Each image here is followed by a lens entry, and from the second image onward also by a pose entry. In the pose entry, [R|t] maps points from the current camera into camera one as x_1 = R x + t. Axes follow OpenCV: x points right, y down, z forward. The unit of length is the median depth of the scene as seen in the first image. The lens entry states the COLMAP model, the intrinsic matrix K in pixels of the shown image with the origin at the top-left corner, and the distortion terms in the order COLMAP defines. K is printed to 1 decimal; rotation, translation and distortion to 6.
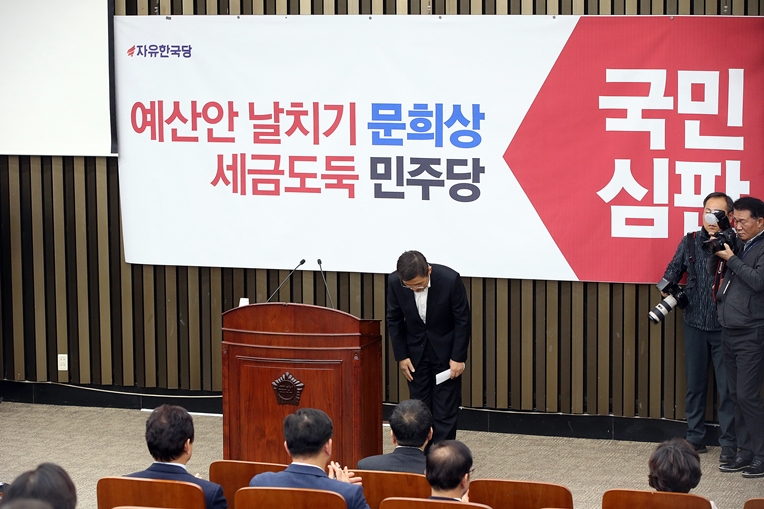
lens RADIAL K [[2369.1, 0, 379.3], [0, 2369.1, 255.5], [0, 0, 1]] dist [0.022080, 0.000000]
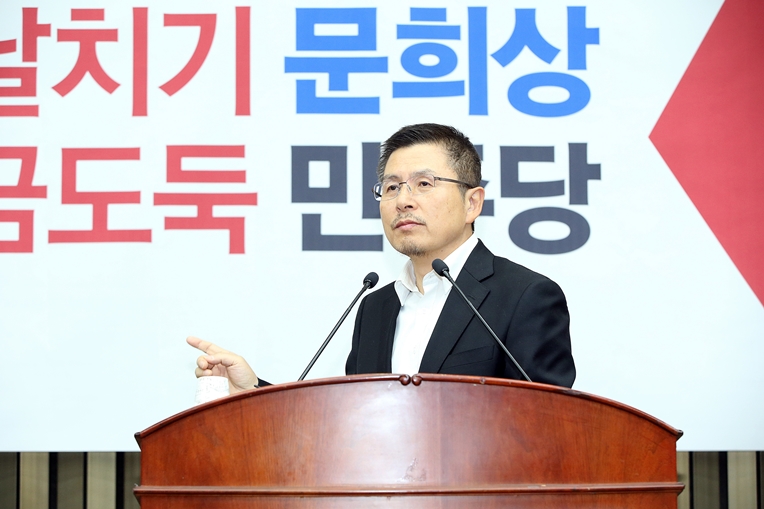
lens RADIAL K [[2218.6, 0, 377.7], [0, 2218.6, 251.9], [0, 0, 1]] dist [0.001689, 0.000000]
pose [[0.942122, 0.036458, 0.333282, -0.109097], [0.037322, 0.976487, -0.212321, 0.051765], [-0.333186, 0.212471, 0.918609, 0.667426]]
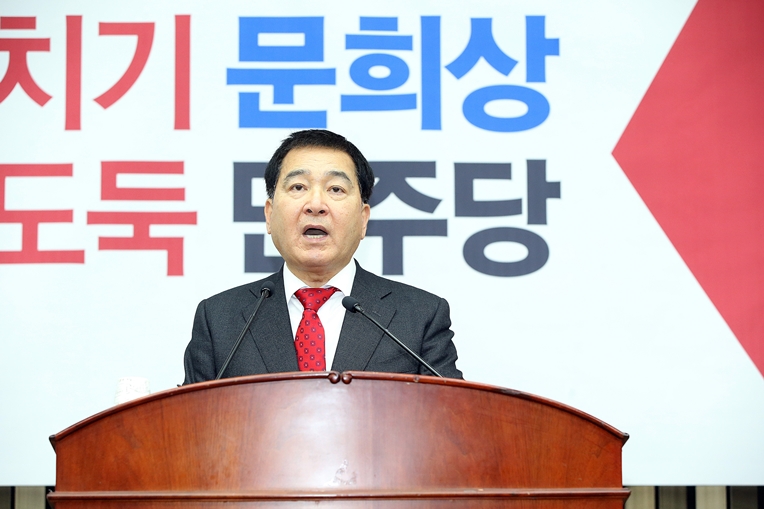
lens RADIAL K [[2369.1, 0, 377.4], [0, 2369.1, 261.1], [0, 0, 1]] dist [0.022080, 0.000000]
pose [[0.938526, 0.046297, 0.342089, -0.105768], [0.038440, 0.970787, -0.236842, 0.059557], [-0.343061, 0.235433, 0.909330, 0.664937]]
